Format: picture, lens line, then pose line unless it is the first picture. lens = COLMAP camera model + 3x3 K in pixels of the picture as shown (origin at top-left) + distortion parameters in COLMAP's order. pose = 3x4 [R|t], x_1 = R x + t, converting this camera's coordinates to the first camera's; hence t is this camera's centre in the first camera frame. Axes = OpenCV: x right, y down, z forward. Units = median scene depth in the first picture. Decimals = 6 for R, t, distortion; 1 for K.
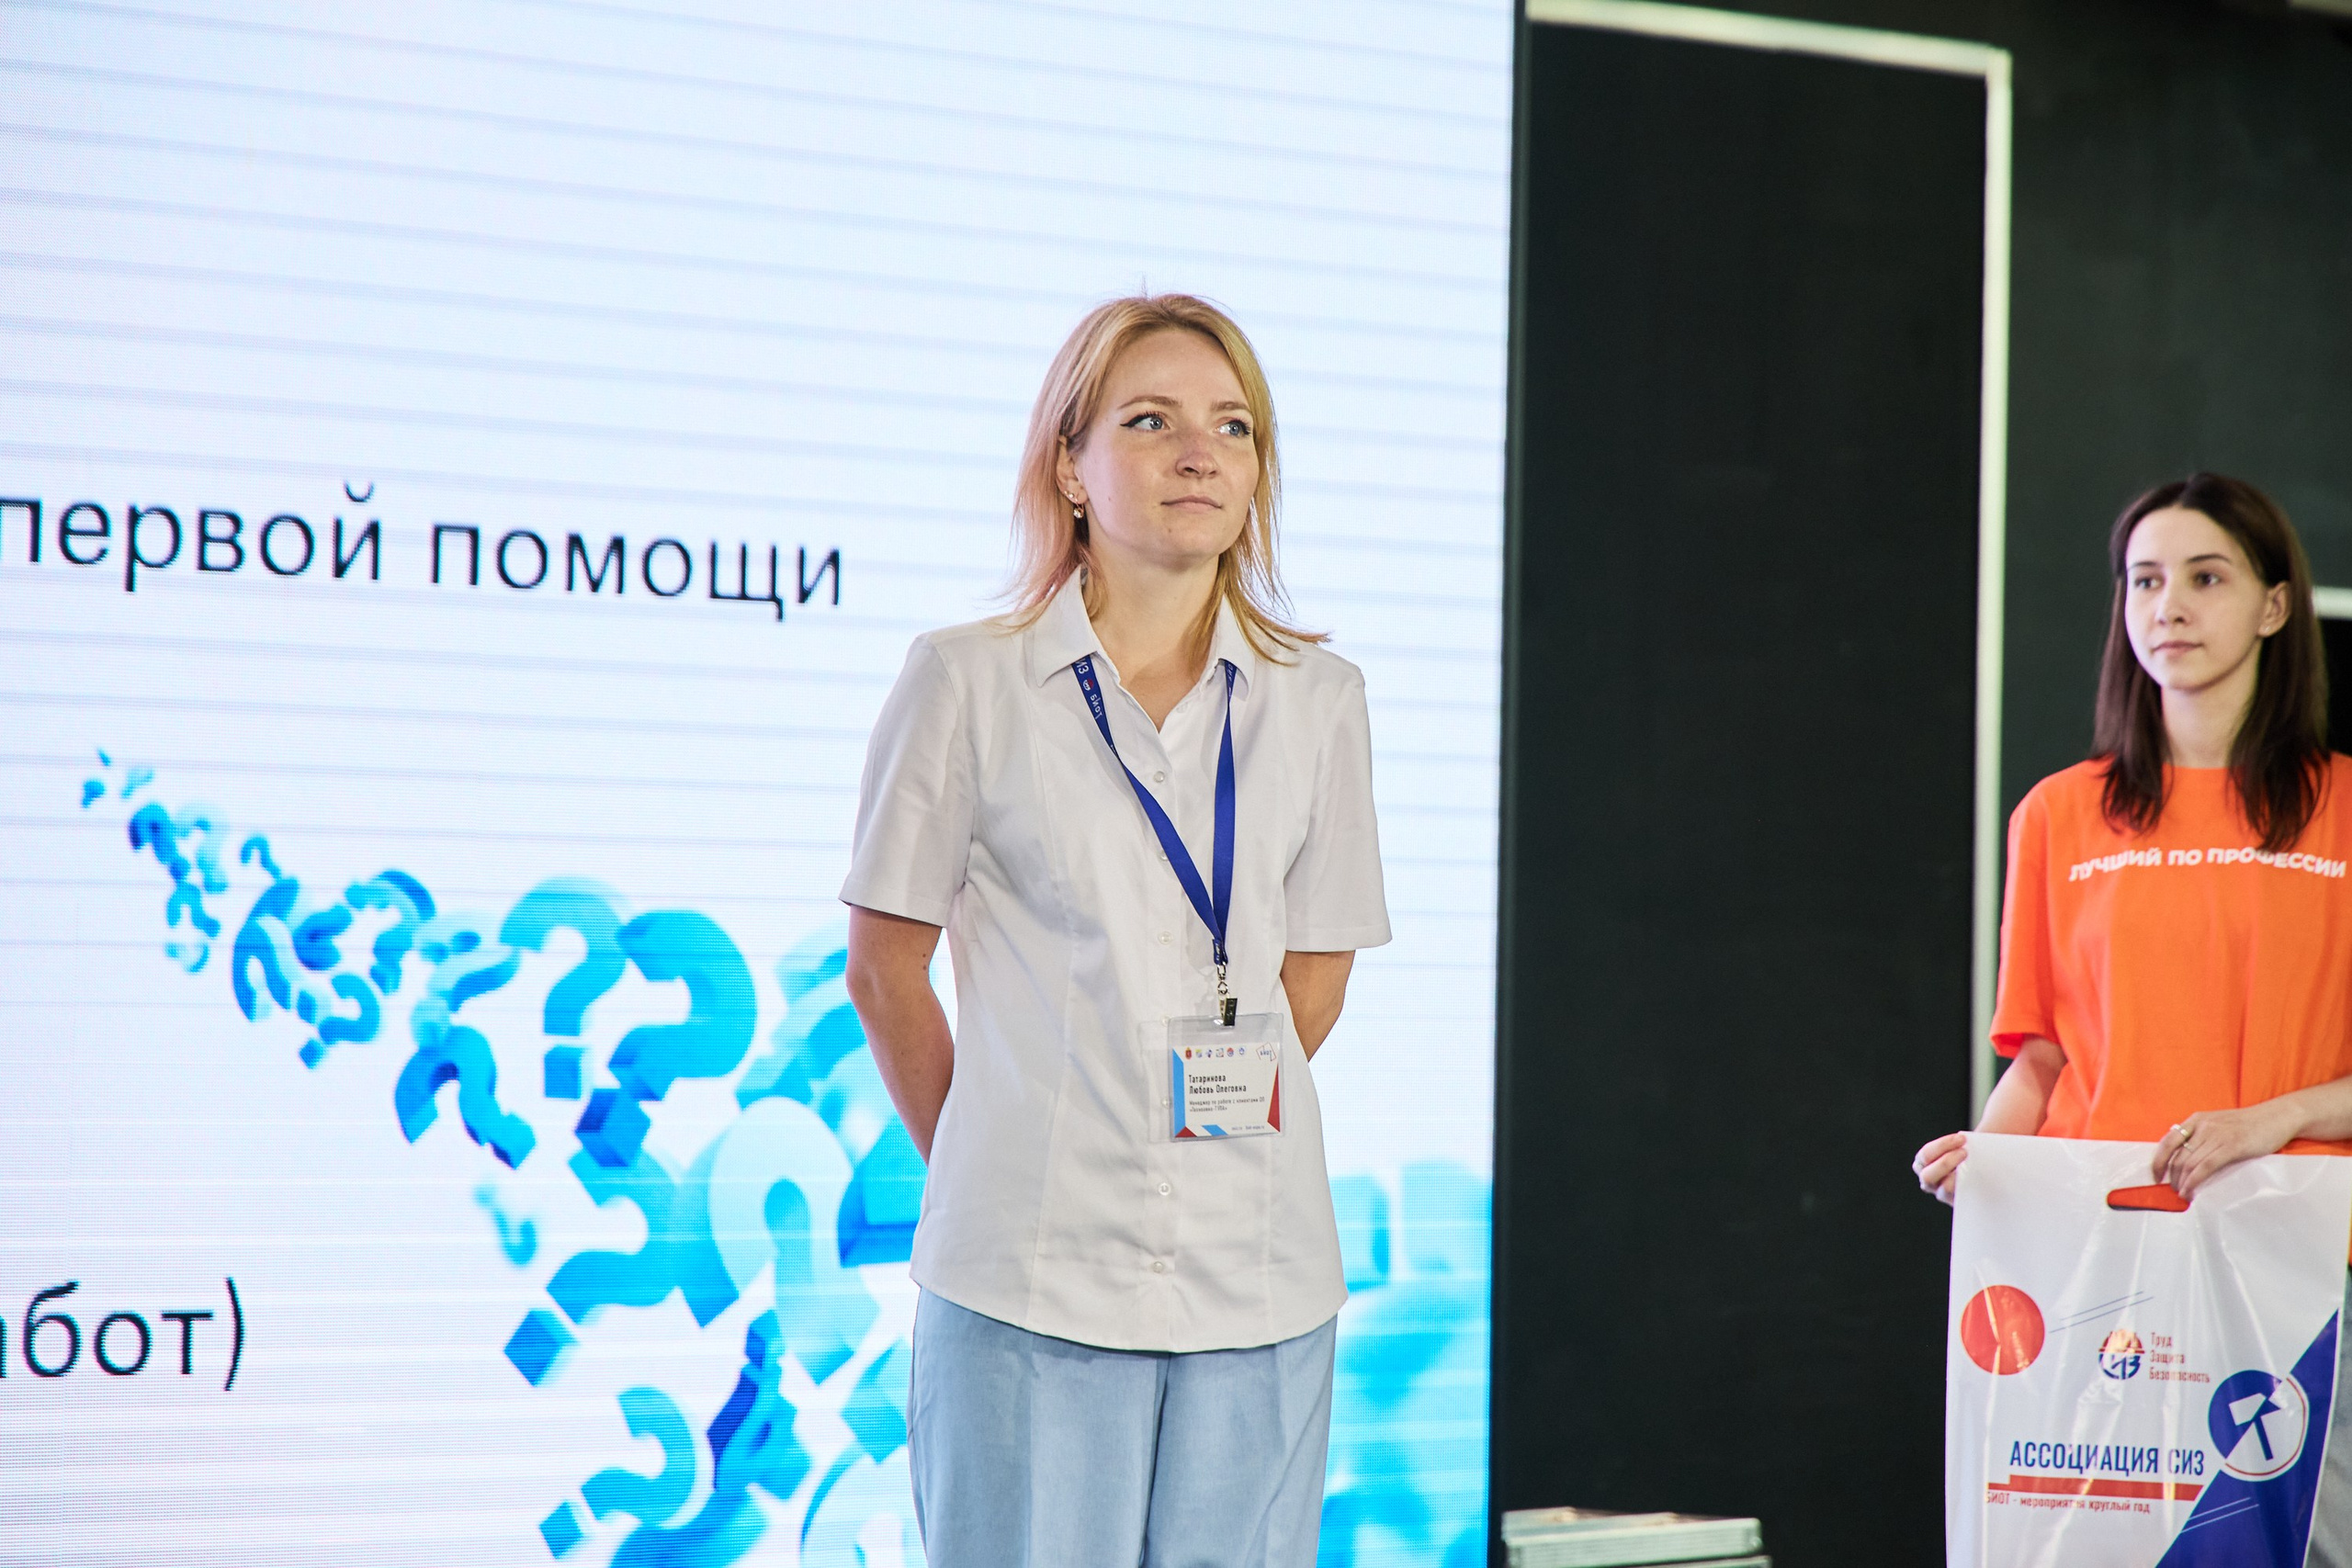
lens RADIAL K [[7809.2, 0, 1161.4], [0, 7809.2, 799.8], [0, 0, 1]] dist [0.445203, 0.000000]
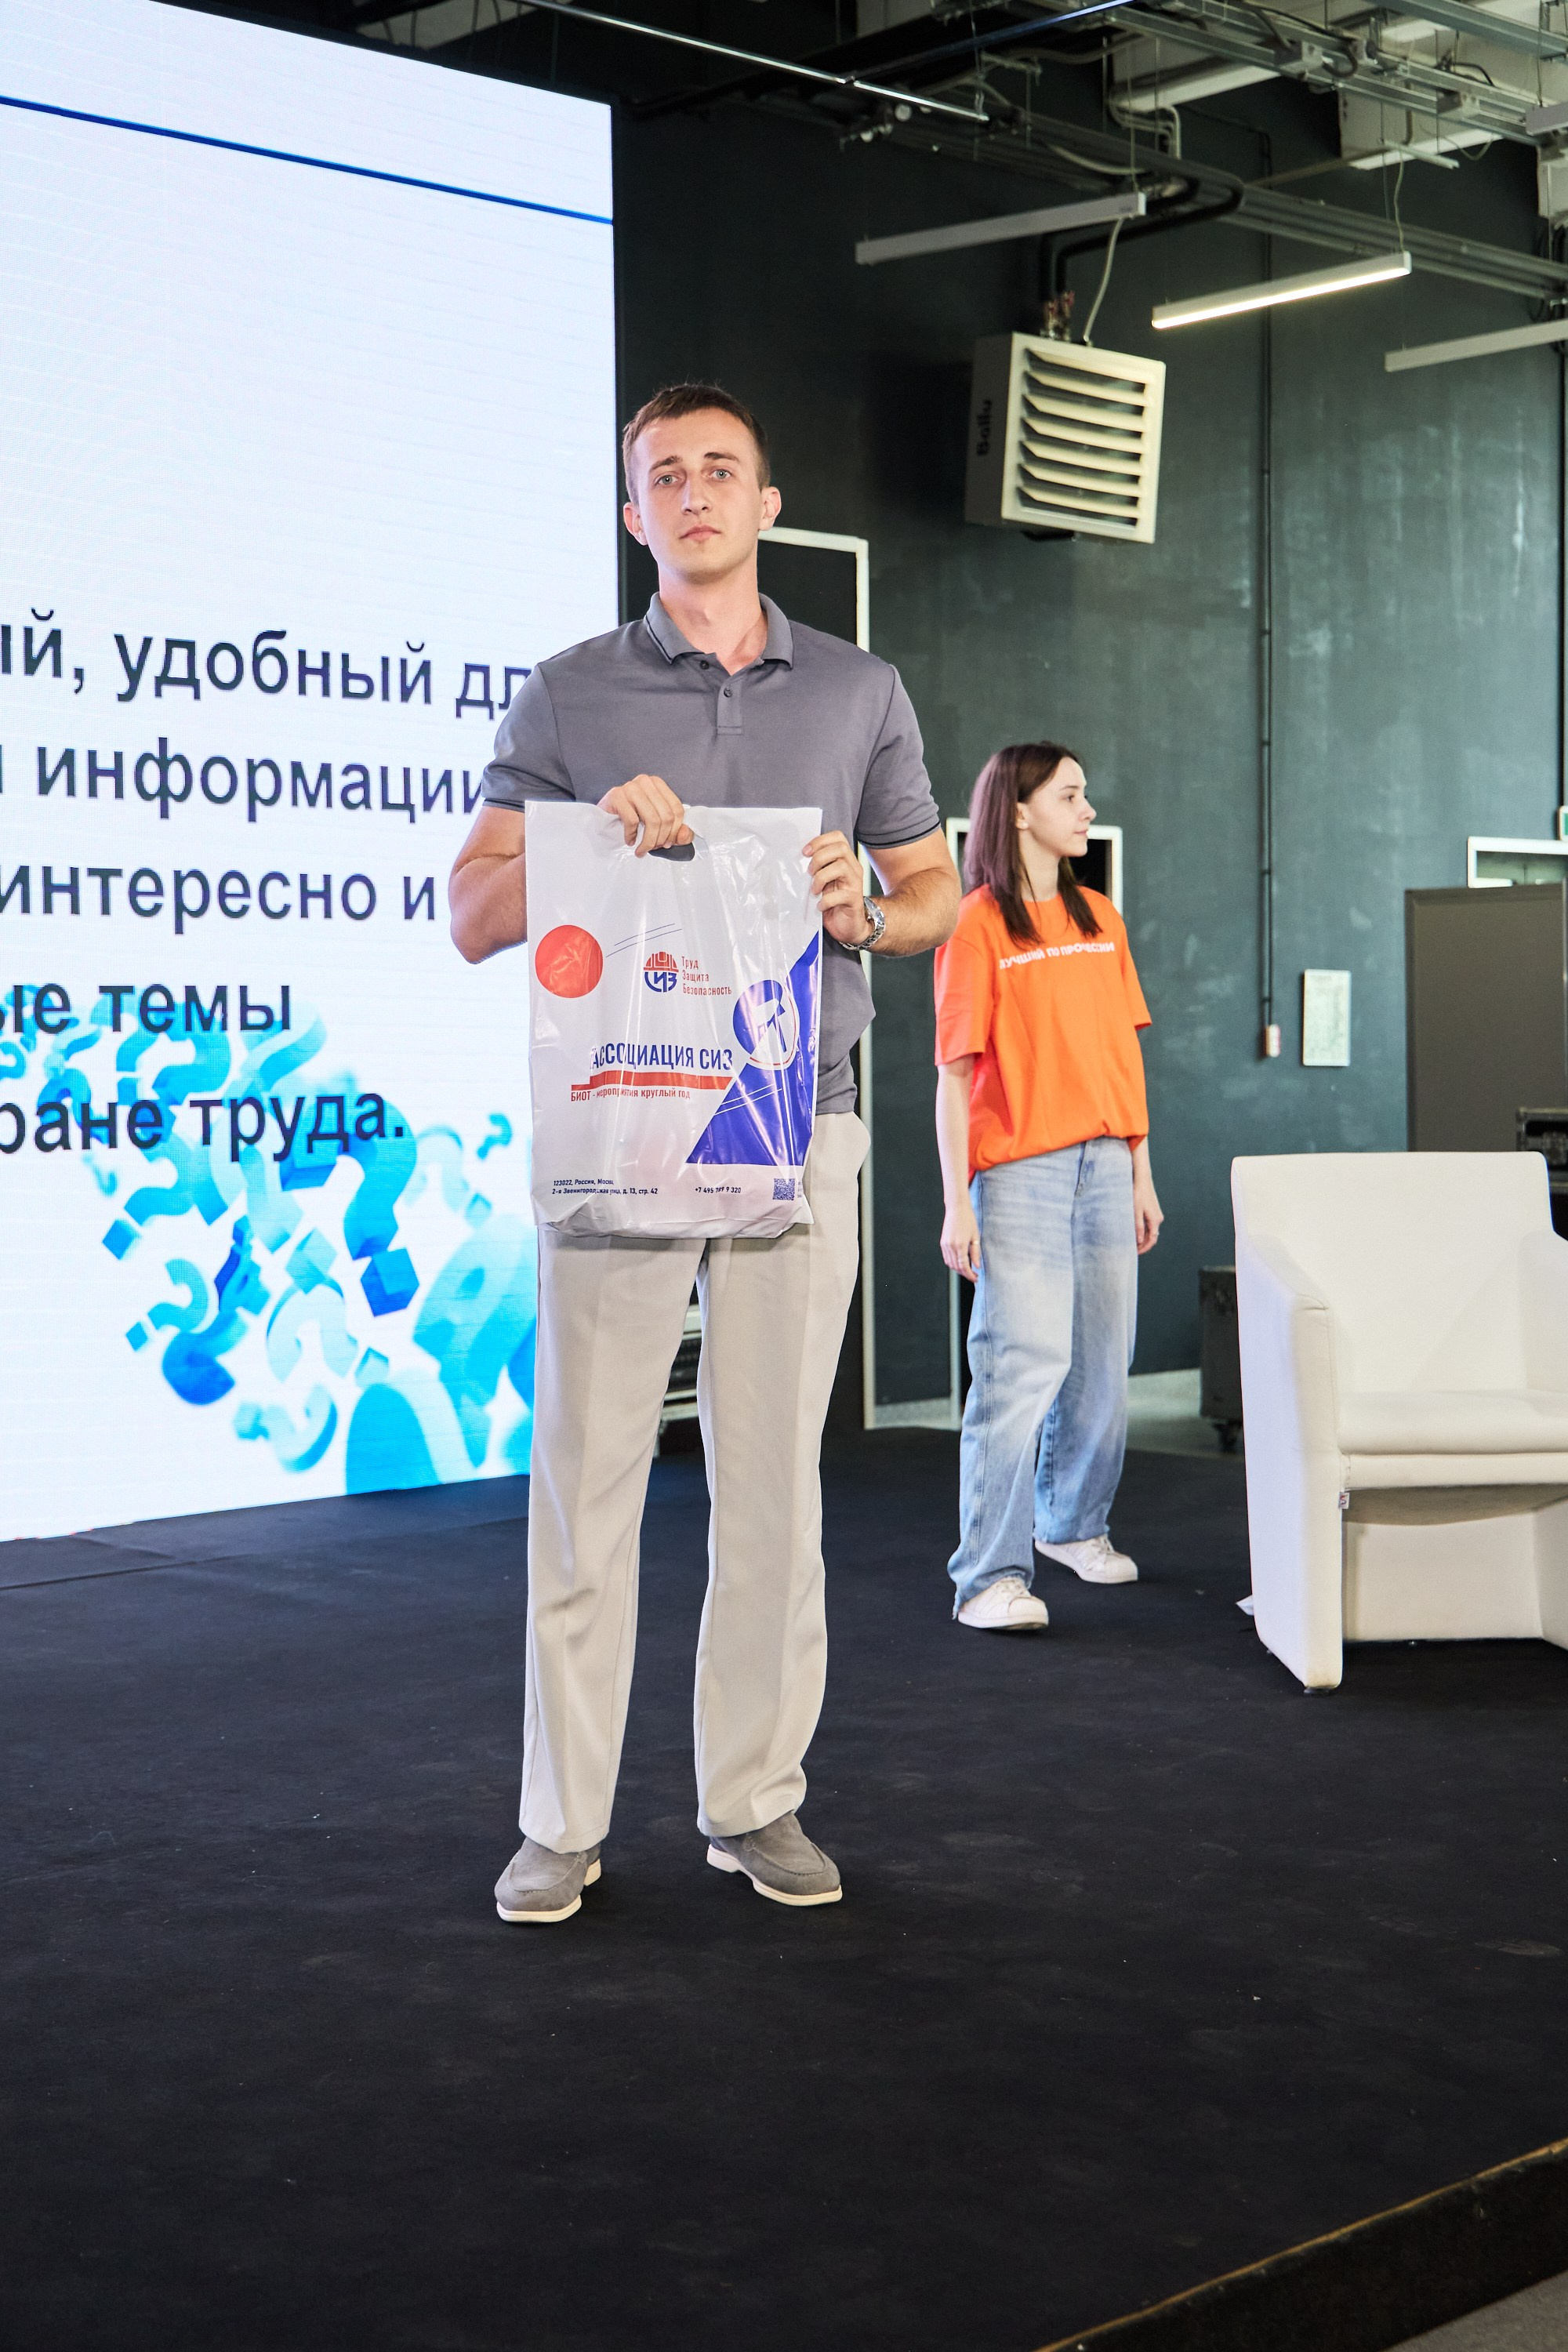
lens RADIAL K [[3626.7, 0, 774.8], [0, 3626.7, 1181.3], [0, 0, 1]] dist [-0.025906, 0.000000]
pose [[0.994960, -0.030339, 0.095570, -0.006693], [0.023743, 0.997306, 0.069410, 0.000115], [-0.097419, -0.066791, 0.993000, 0.131602]]
